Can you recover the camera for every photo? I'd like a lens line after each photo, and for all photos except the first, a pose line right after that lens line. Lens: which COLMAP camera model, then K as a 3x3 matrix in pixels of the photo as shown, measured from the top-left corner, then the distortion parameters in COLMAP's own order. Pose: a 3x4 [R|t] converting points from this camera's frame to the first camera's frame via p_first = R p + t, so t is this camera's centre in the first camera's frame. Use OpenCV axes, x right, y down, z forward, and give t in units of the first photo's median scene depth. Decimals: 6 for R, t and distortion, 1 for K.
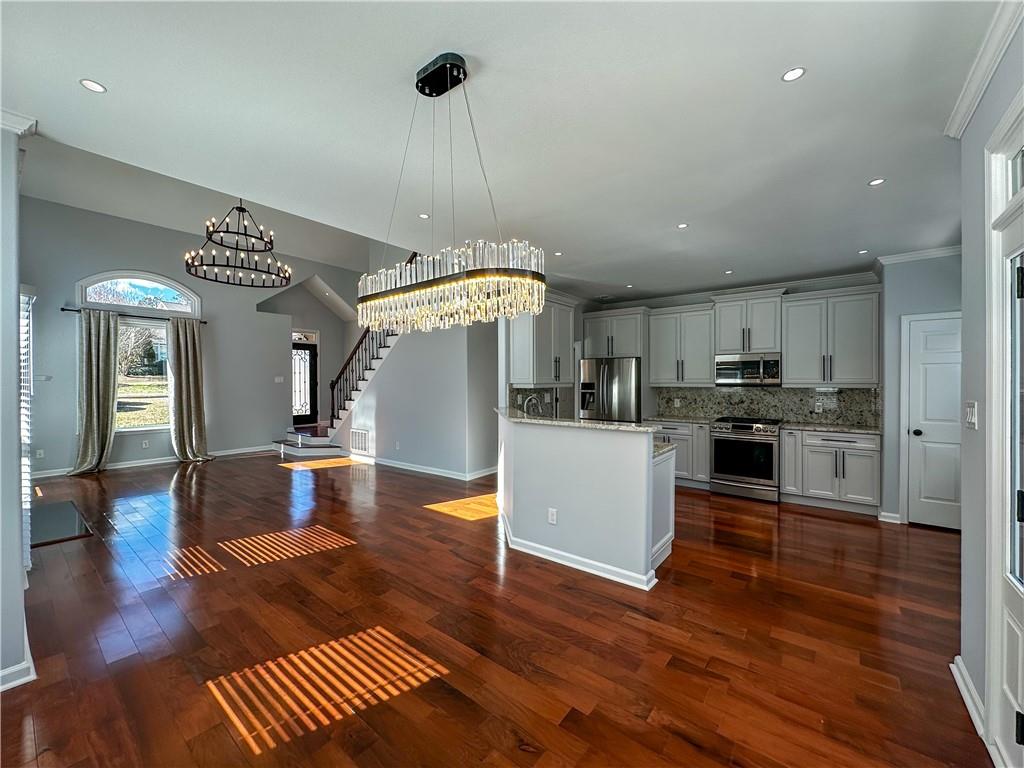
lens RADIAL K [[404.6, 0, 513.9], [0, 404.6, 381.7], [0, 0, 1]] dist [-0.000404, 0.000254]
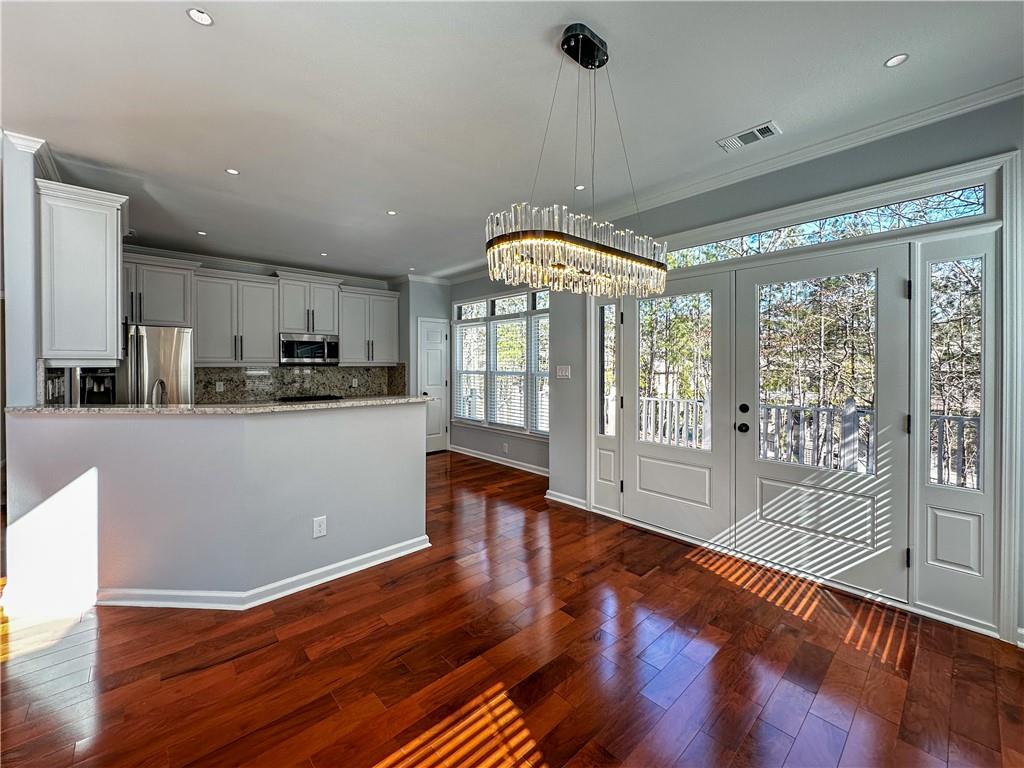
lens RADIAL K [[404.6, 0, 513.9], [0, 404.6, 381.7], [0, 0, 1]] dist [-0.000404, 0.000254]
pose [[0.180807, -0.038014, 0.982784, -0.646582], [0.002387, 0.999267, 0.038212, 0.025805], [-0.983516, -0.004563, 0.180766, 0.538157]]
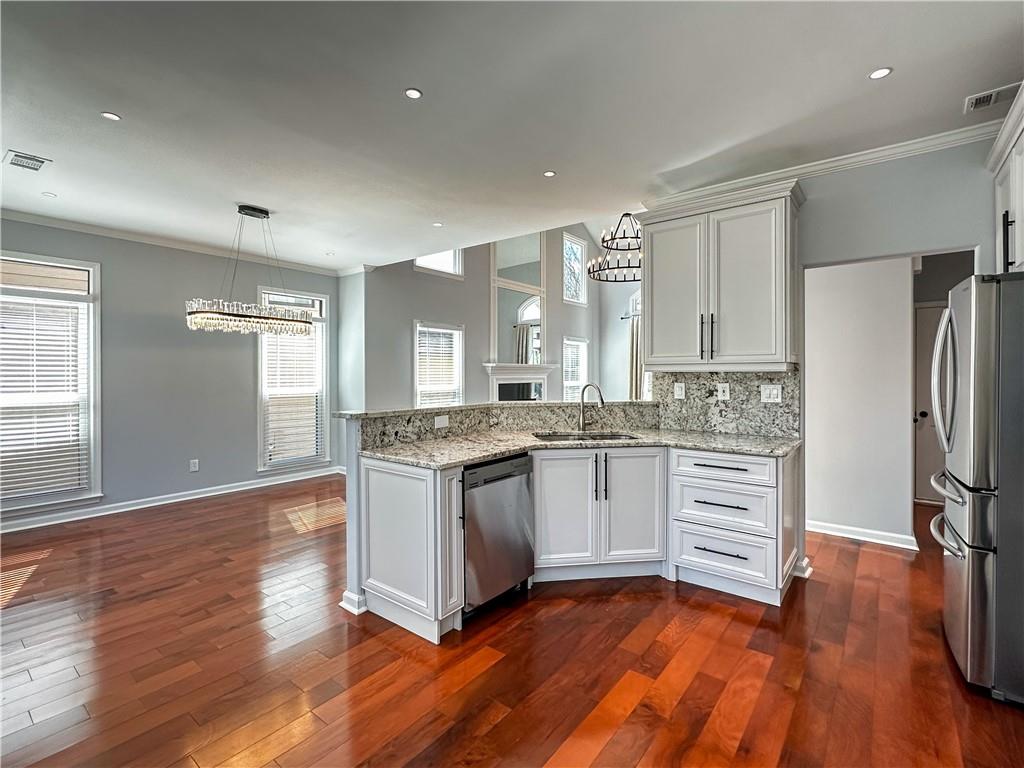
lens RADIAL K [[480.0, 0, 512.0], [0, 480.0, 384.0], [0, 0, 1]] dist [-0.000389, -0.000022]
pose [[-0.001065, 0.028032, -0.999606, 1.193752], [-0.006163, 0.999588, 0.028038, 0.025467], [0.999980, 0.006190, -0.000892, 1.235559]]
